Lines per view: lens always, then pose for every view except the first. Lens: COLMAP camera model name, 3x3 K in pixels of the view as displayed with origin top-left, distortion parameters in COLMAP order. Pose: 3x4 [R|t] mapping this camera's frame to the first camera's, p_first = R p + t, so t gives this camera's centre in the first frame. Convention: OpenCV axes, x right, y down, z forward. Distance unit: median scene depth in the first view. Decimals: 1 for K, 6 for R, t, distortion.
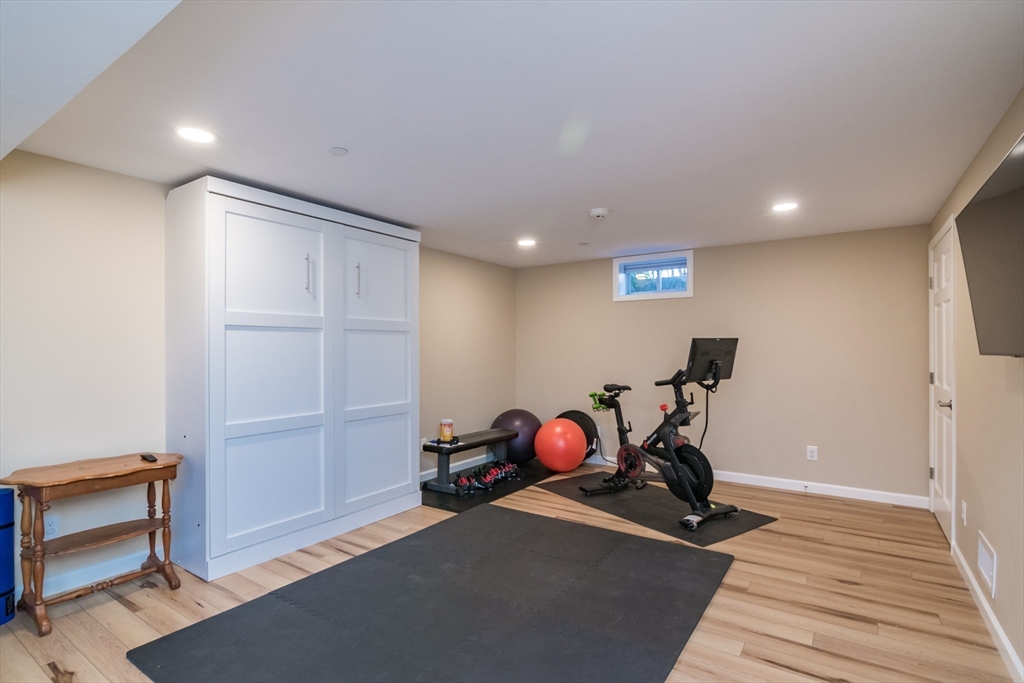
lens RADIAL K [[496.9, 0, 504.9], [0, 496.9, 340.7], [0, 0, 1]] dist [-0.015499, -0.002544]
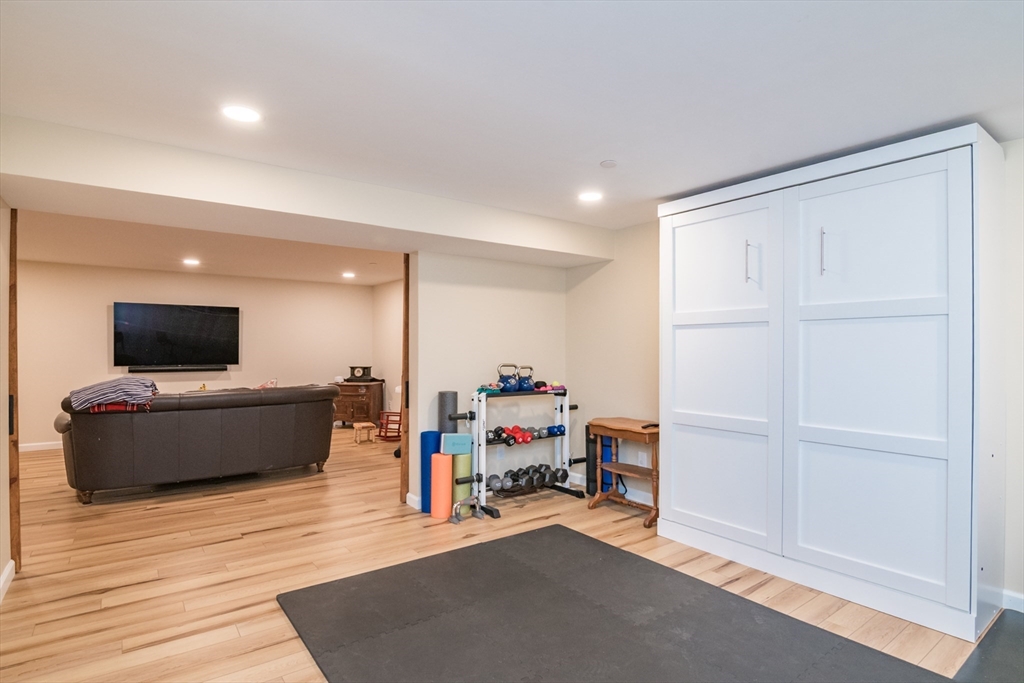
lens RADIAL K [[509.6, 0, 504.0], [0, 509.6, 347.4], [0, 0, 1]] dist [-0.026645, -0.001077]
pose [[-0.297475, 0.002406, -0.954727, 0.659916], [0.006682, 0.999978, 0.000439, 0.016639], [0.954706, -0.006249, -0.297484, 0.926495]]
